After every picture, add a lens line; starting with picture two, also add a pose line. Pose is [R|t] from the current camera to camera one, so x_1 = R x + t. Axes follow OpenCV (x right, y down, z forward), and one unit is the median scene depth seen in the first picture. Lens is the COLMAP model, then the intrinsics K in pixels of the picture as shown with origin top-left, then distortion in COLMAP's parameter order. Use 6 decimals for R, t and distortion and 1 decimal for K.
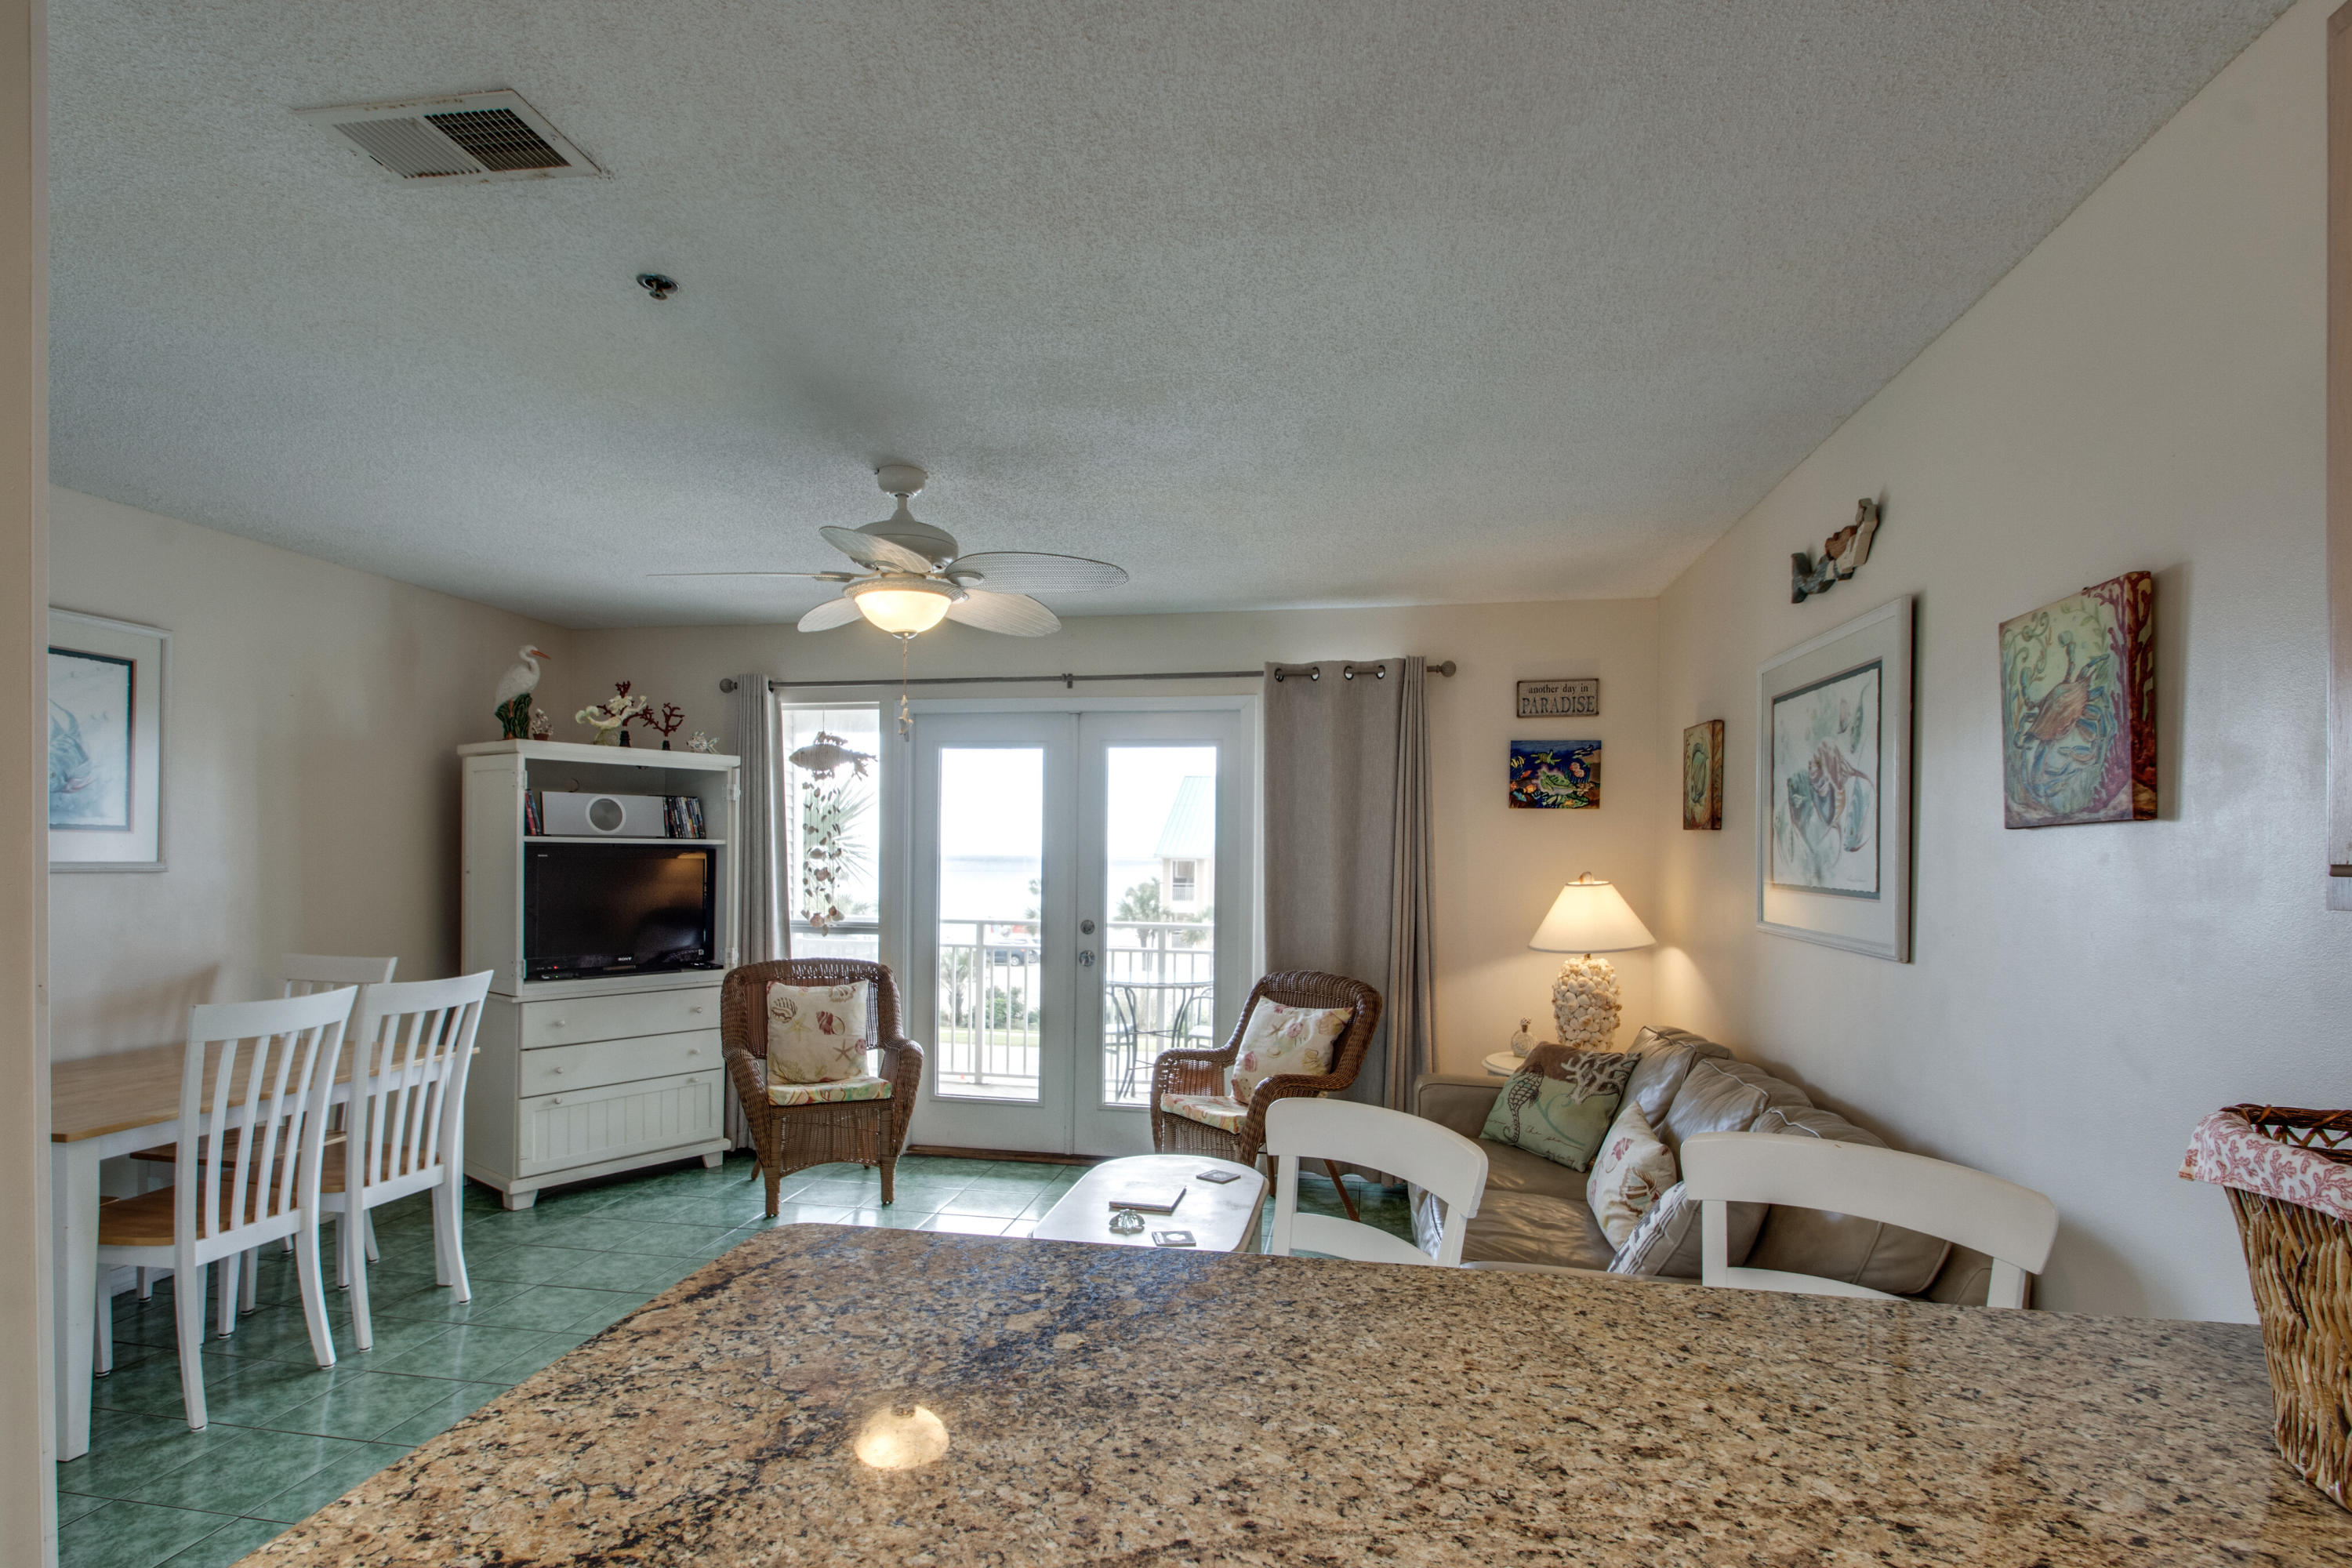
lens RADIAL K [[1183.6, 0, 1159.1], [0, 1183.6, 868.6], [0, 0, 1]] dist [0.014949, -0.005188]
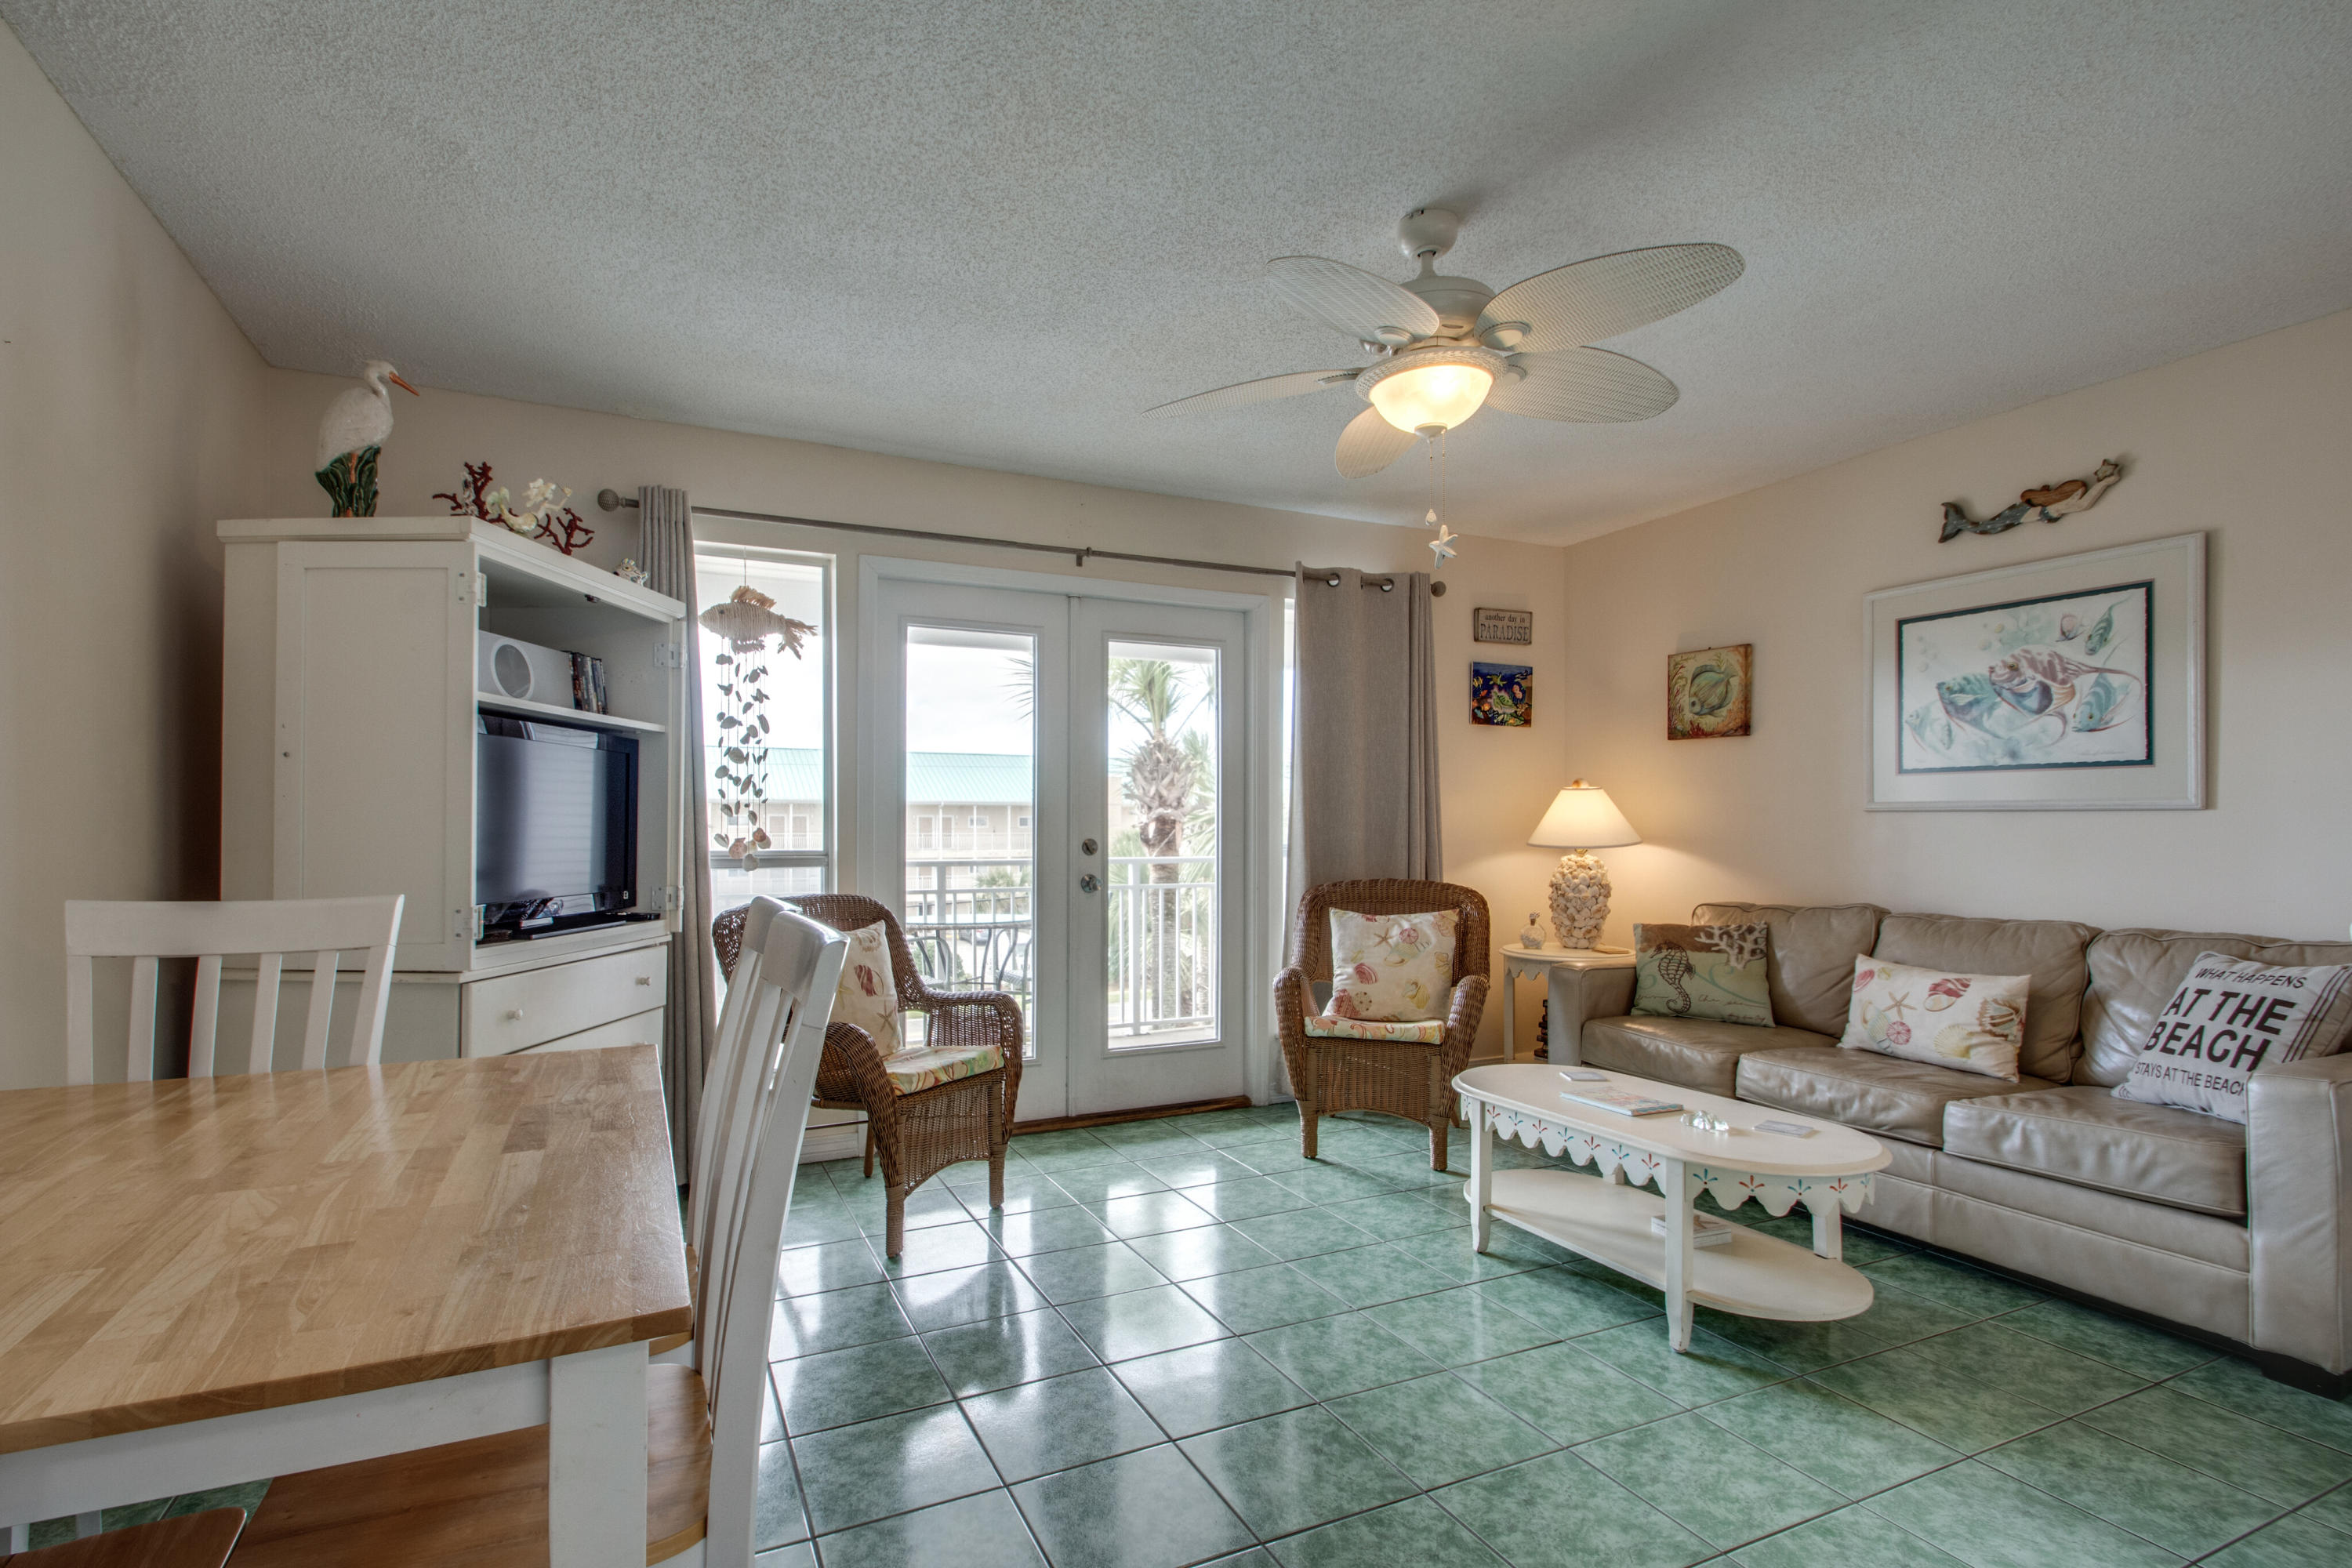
lens RADIAL K [[1123.1, 0, 1148.1], [0, 1123.1, 820.1], [0, 0, 1]] dist [0.025891, -0.014964]
pose [[0.811280, -0.006906, 0.584617, -0.566949], [0.017785, 0.999759, -0.012870, 0.046490], [-0.584388, 0.020839, 0.811207, 0.355368]]
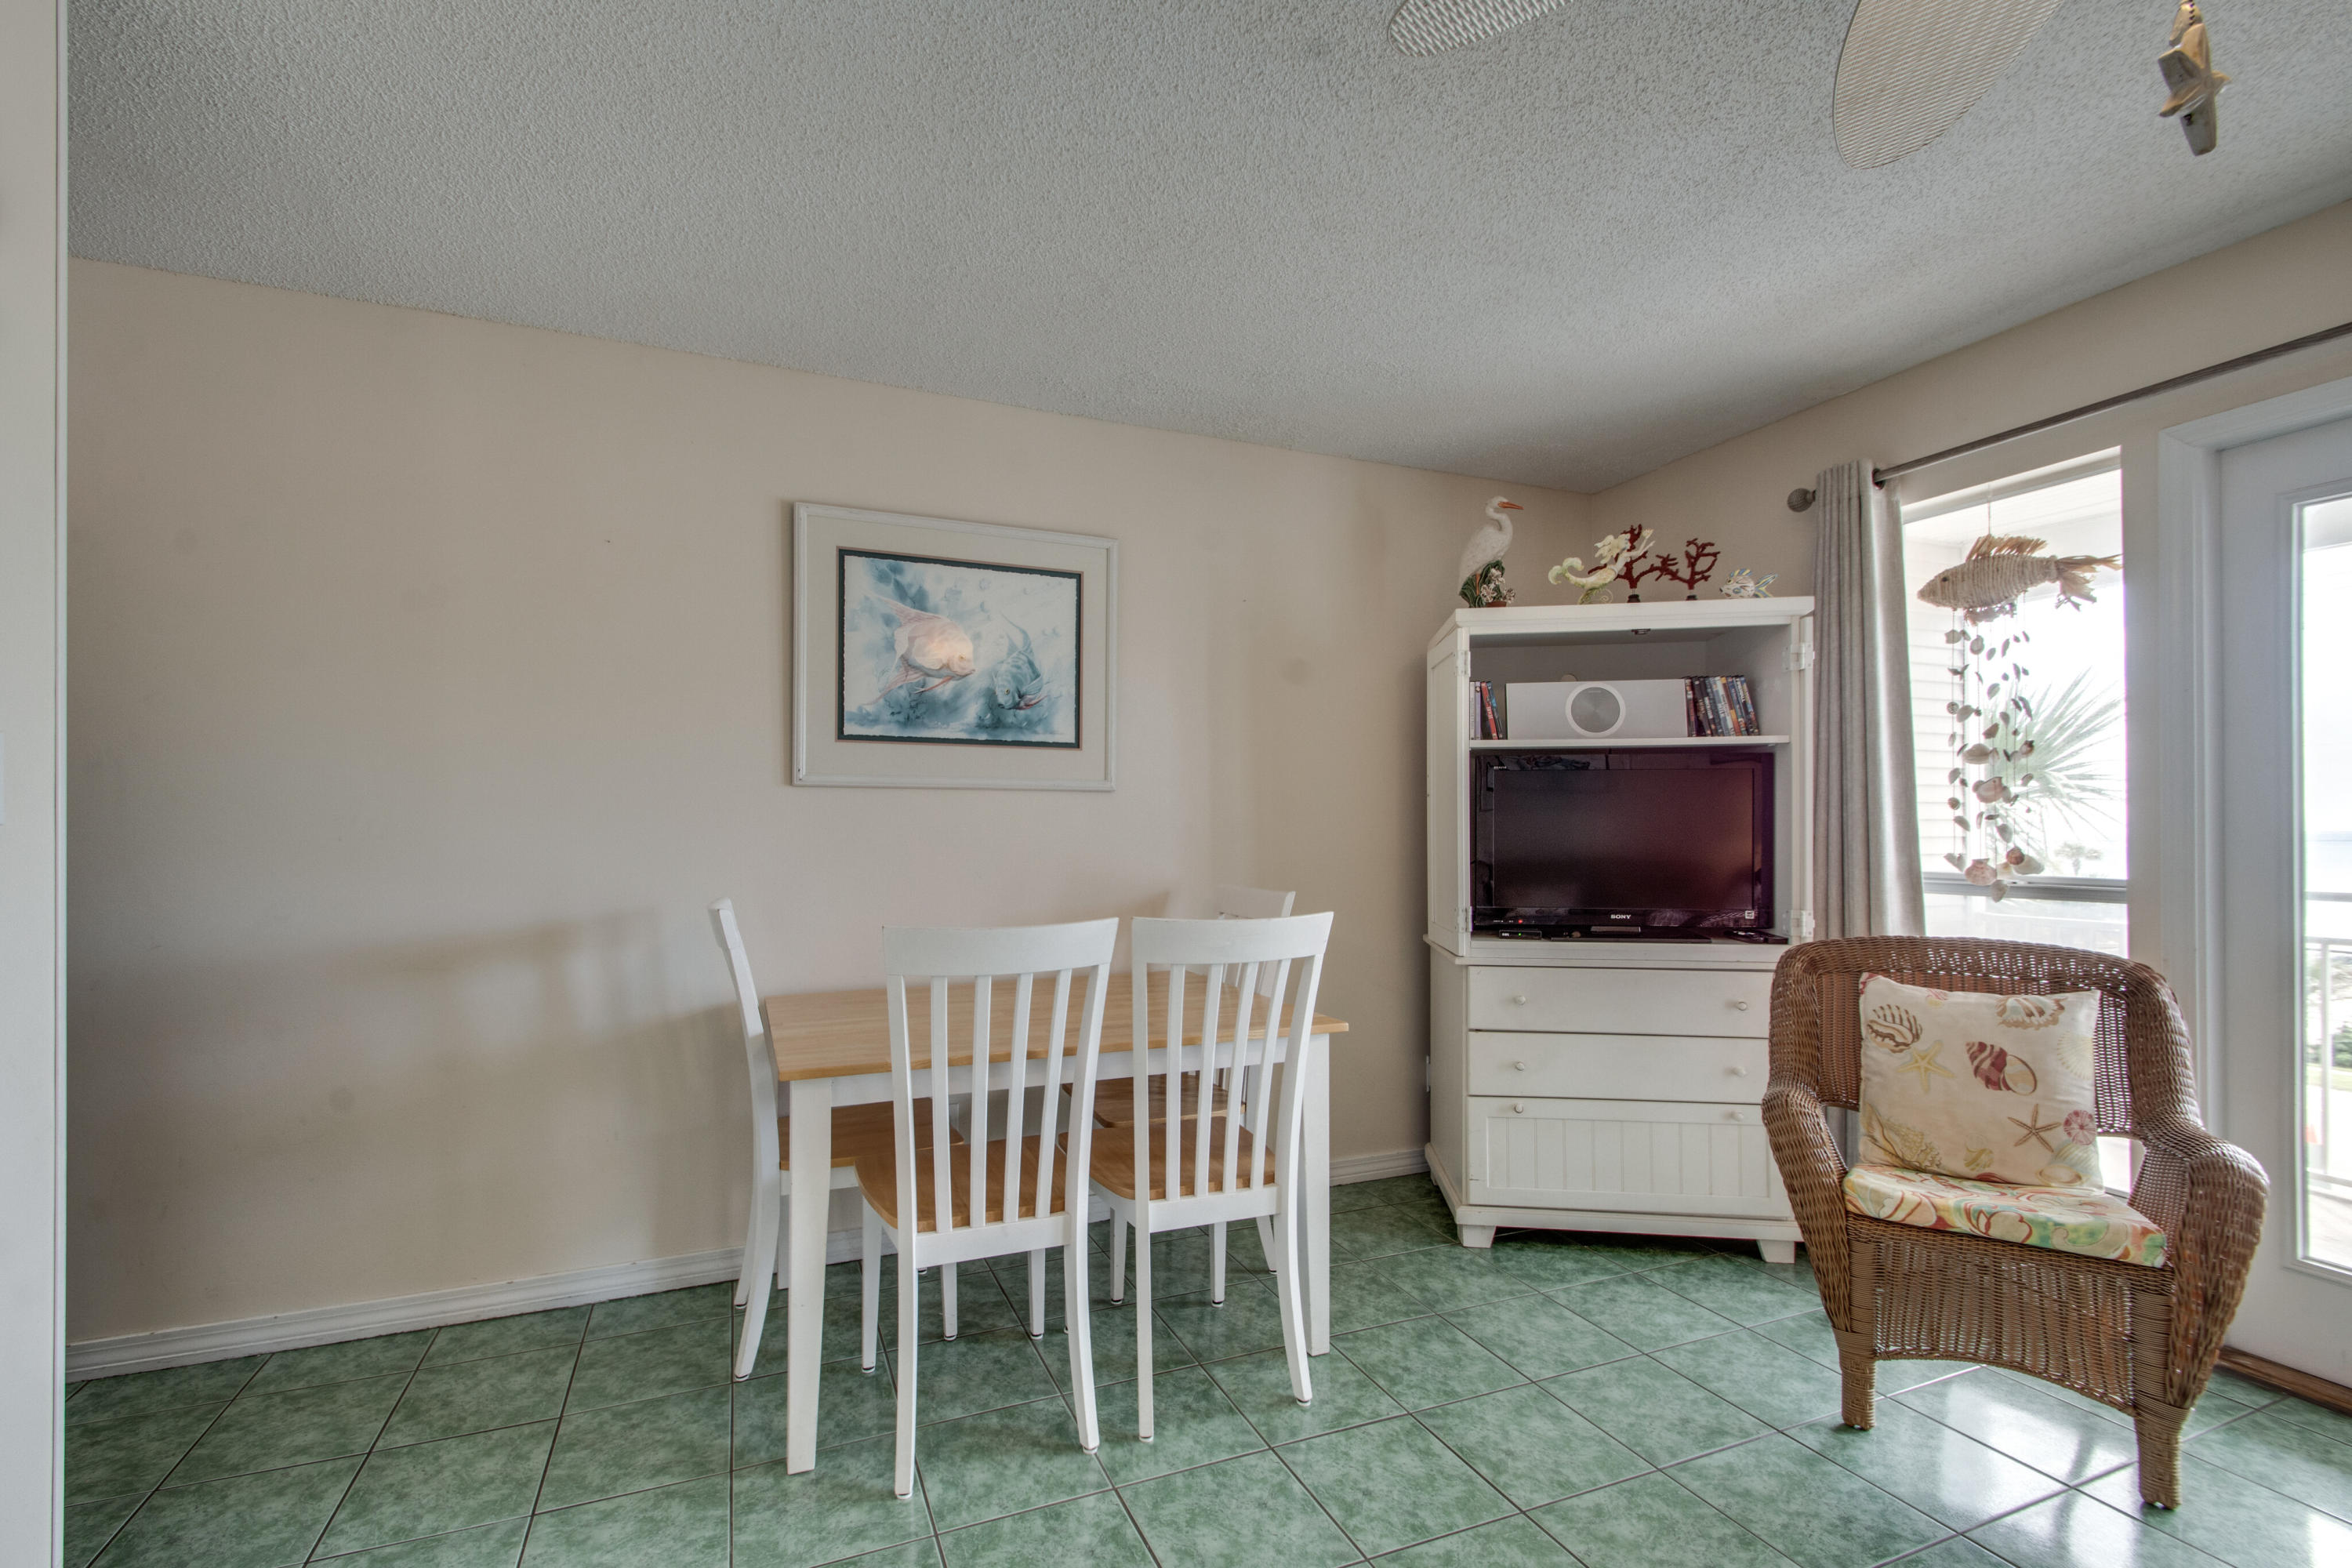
lens RADIAL K [[1026.9, 0, 1133.1], [0, 1026.9, 814.5], [0, 0, 1]] dist [0.012017, -0.005881]
pose [[0.527649, -0.023188, -0.849146, -0.098401], [-0.002406, 0.999583, -0.028791, 0.036880], [0.849459, 0.017235, 0.527373, 0.466537]]
